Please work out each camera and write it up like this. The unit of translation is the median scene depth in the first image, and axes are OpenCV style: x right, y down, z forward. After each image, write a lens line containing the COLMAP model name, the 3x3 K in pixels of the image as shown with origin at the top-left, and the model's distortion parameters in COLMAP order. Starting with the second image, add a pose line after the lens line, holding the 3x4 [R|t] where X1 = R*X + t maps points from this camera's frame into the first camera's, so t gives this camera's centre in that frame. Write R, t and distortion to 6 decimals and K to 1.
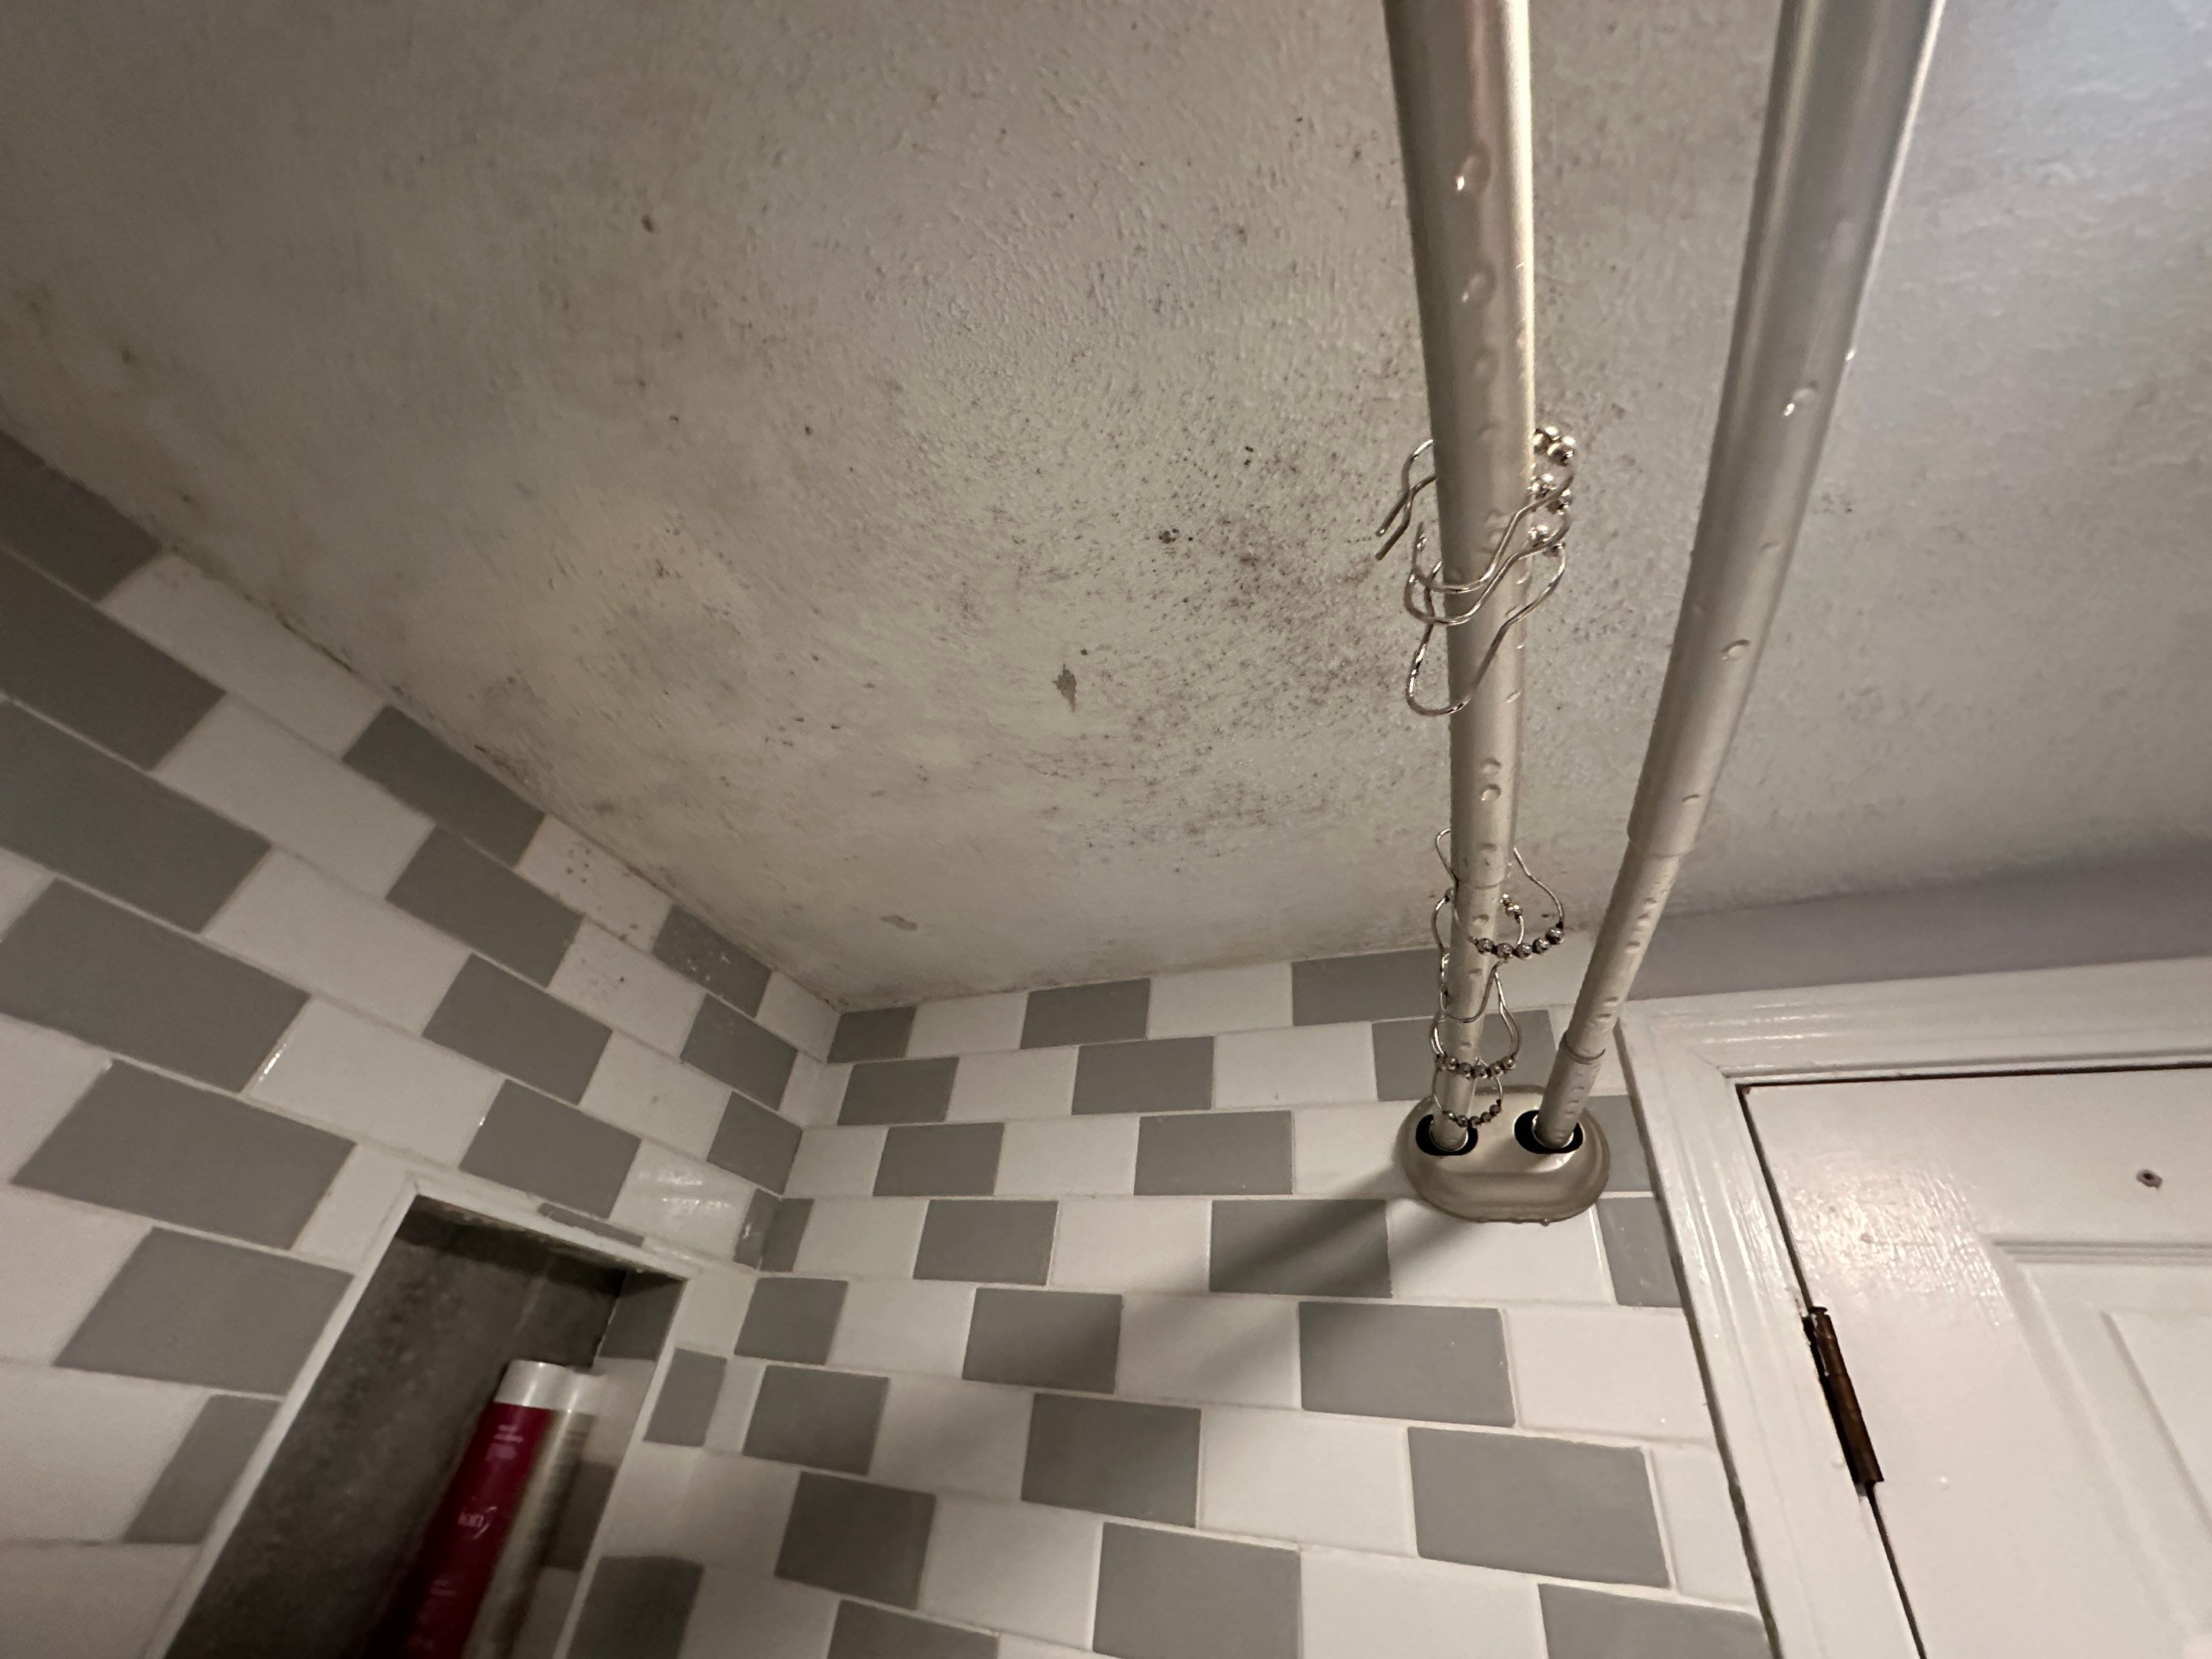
lens RADIAL K [[877.7, 0, 1107.3], [0, 877.7, 826.1], [0, 0, 1]] dist [-0.007782, 0.001327]
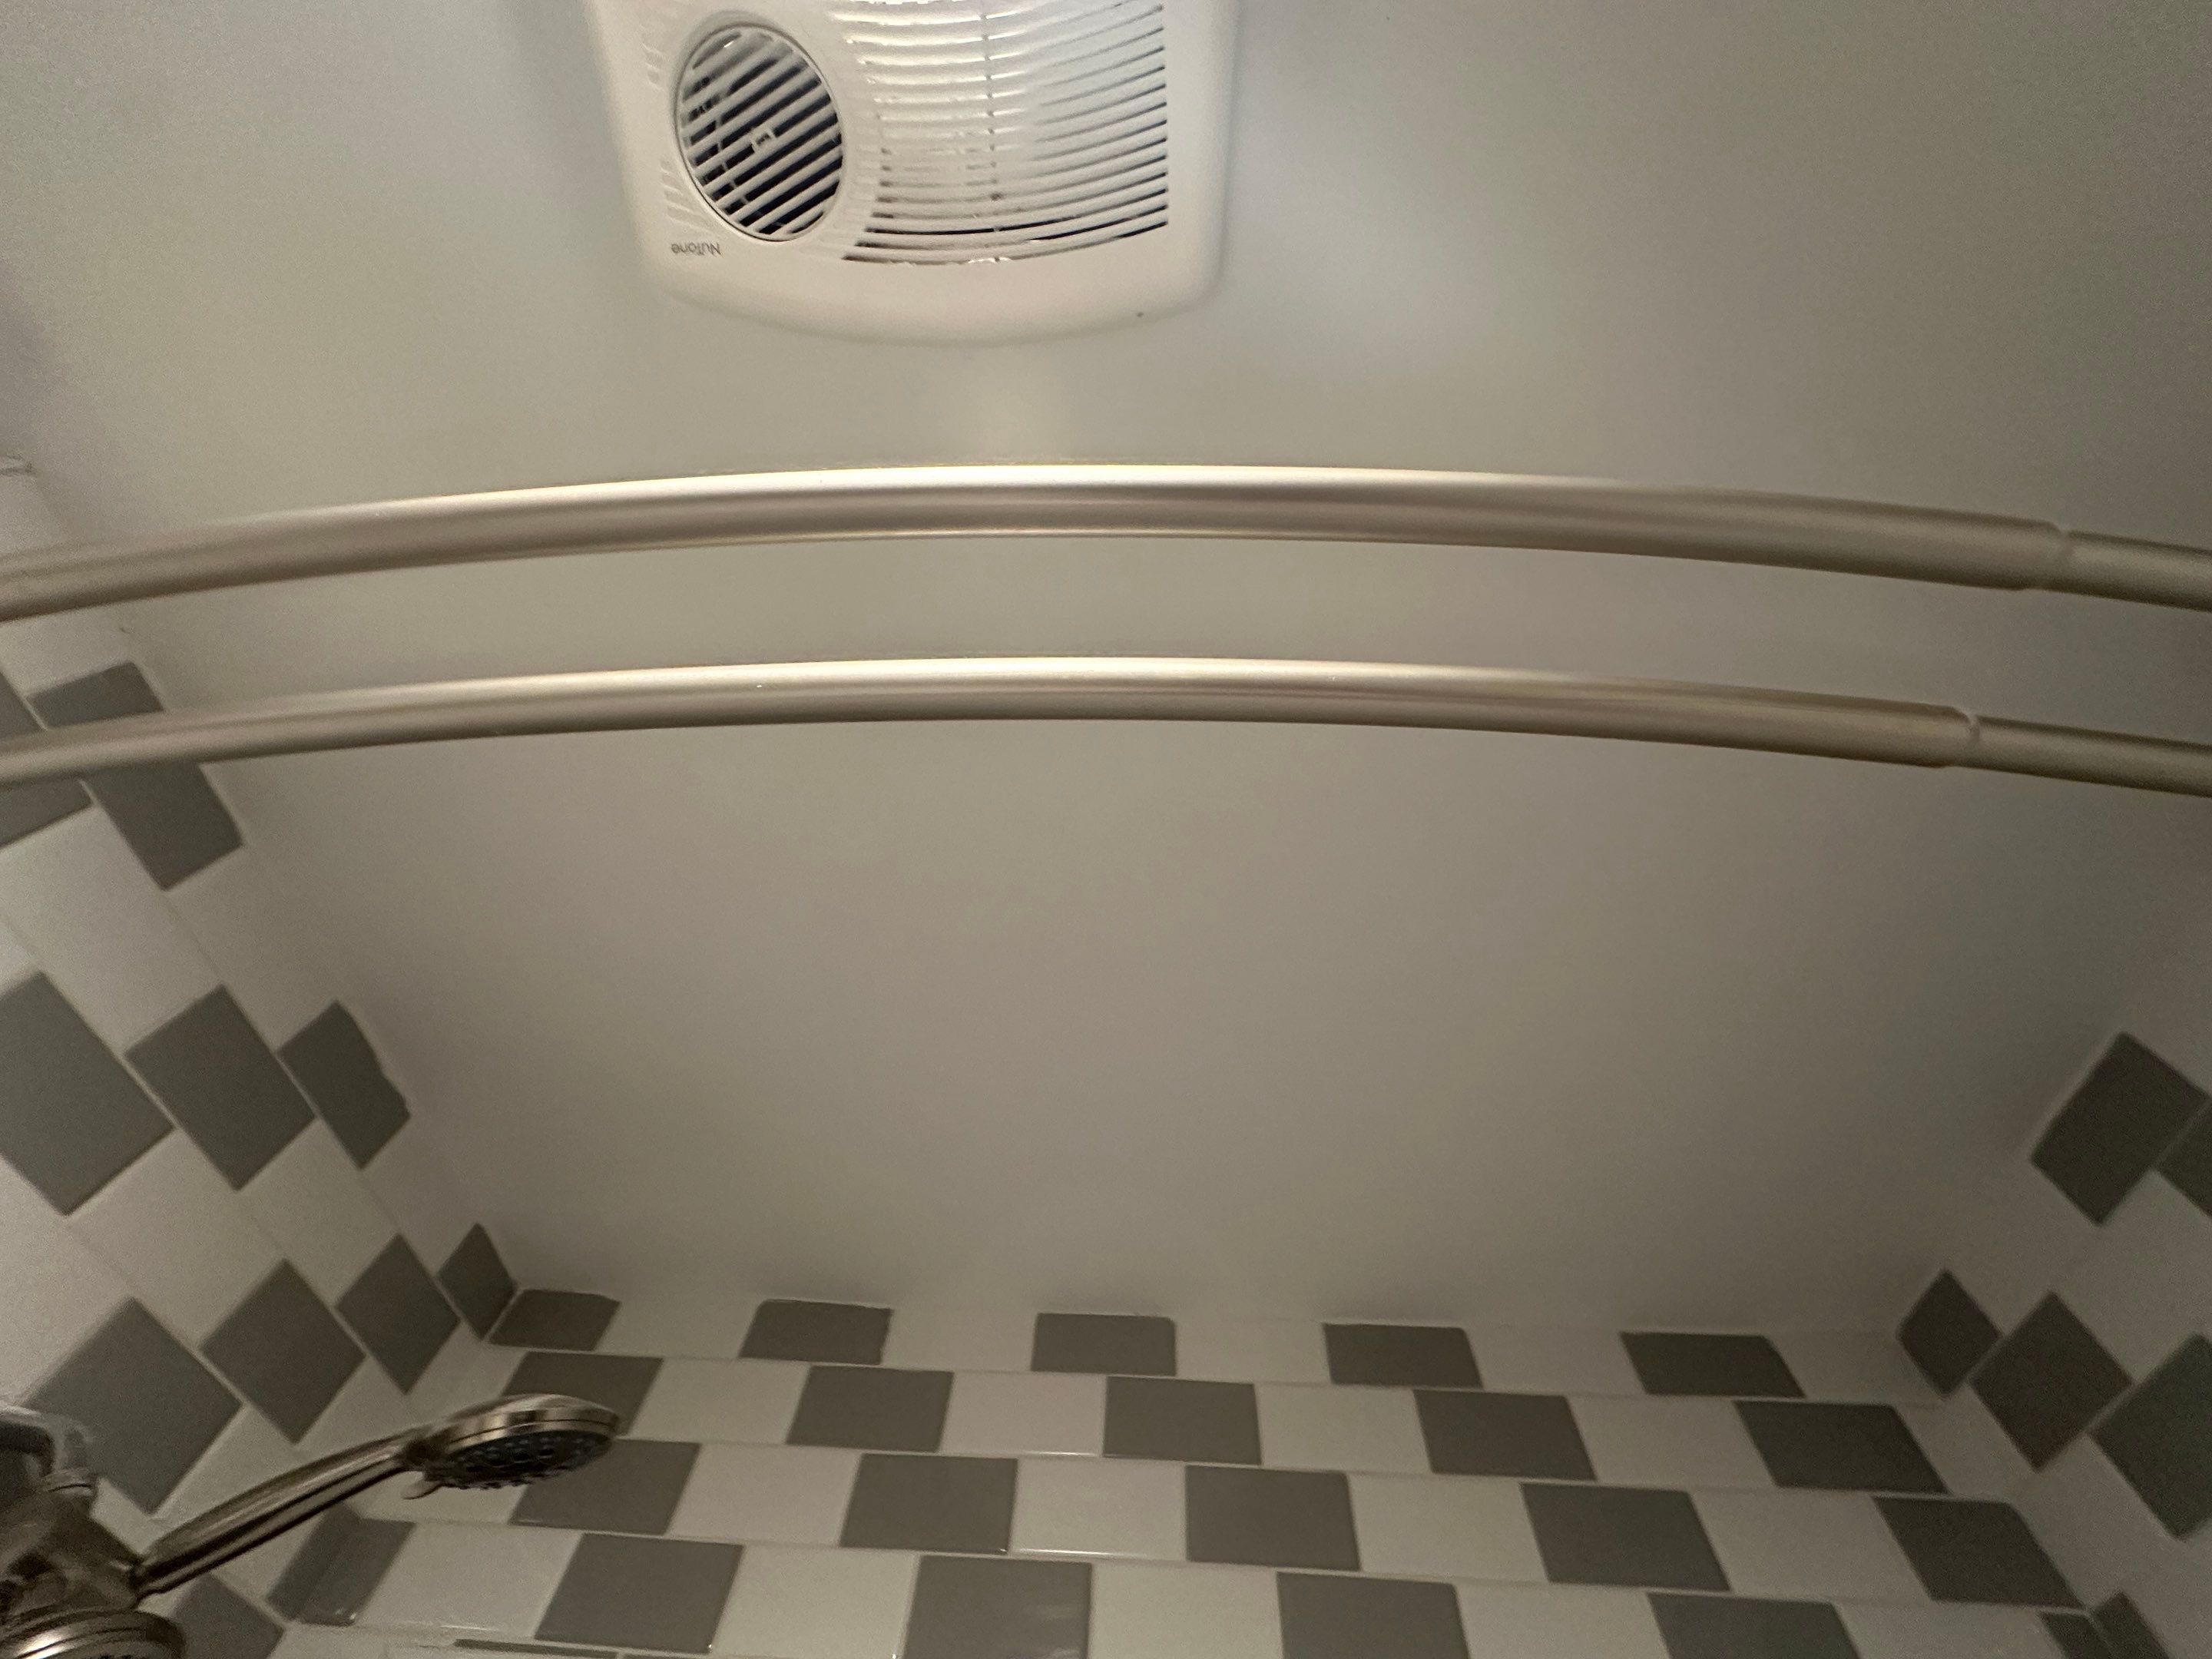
lens RADIAL K [[877.7, 0, 1104.9], [0, 877.7, 827.7], [0, 0, 1]] dist [-0.007782, 0.001327]
pose [[0.376794, -0.836366, -0.398144, 0.195273], [0.545355, 0.547732, -0.634490, 0.101680], [0.748742, 0.021942, 0.662498, -0.131092]]
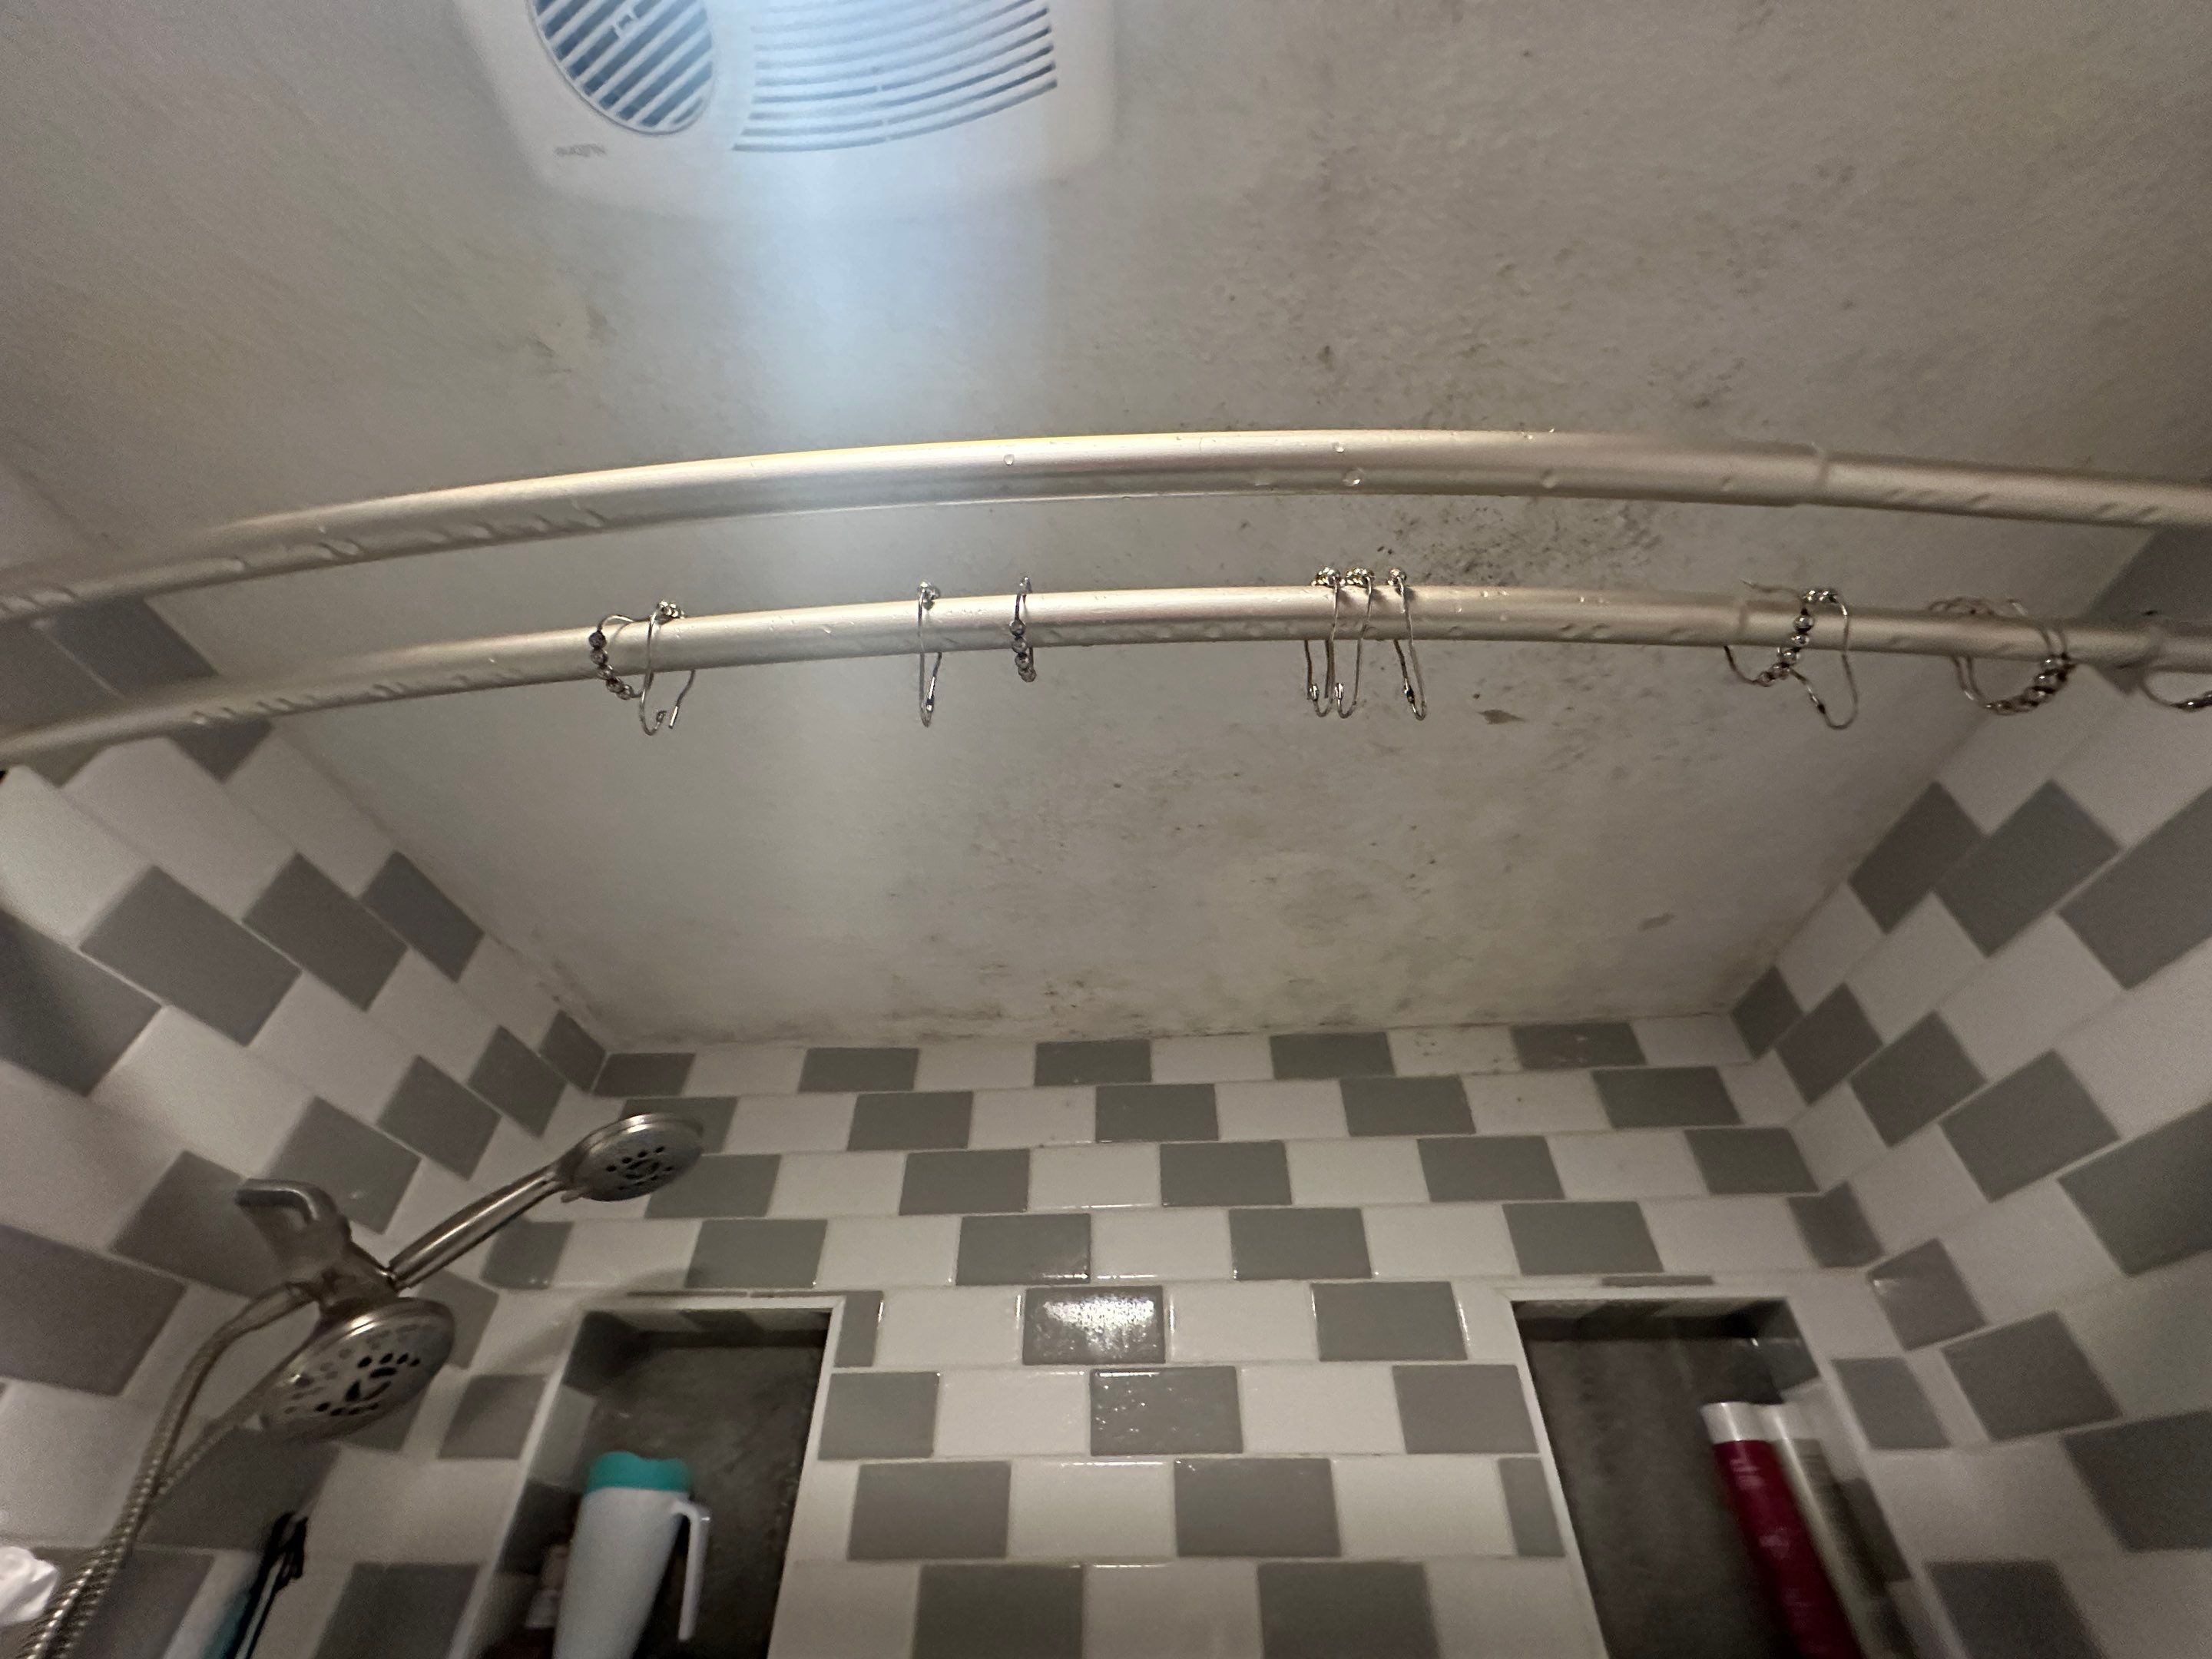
lens RADIAL K [[877.7, 0, 1103.0], [0, 877.7, 827.0], [0, 0, 1]] dist [-0.007782, 0.001327]
pose [[0.334268, -0.702762, -0.628006, 0.344628], [0.593569, 0.674558, -0.438917, 0.120962], [0.732080, -0.226049, 0.642620, -0.172107]]
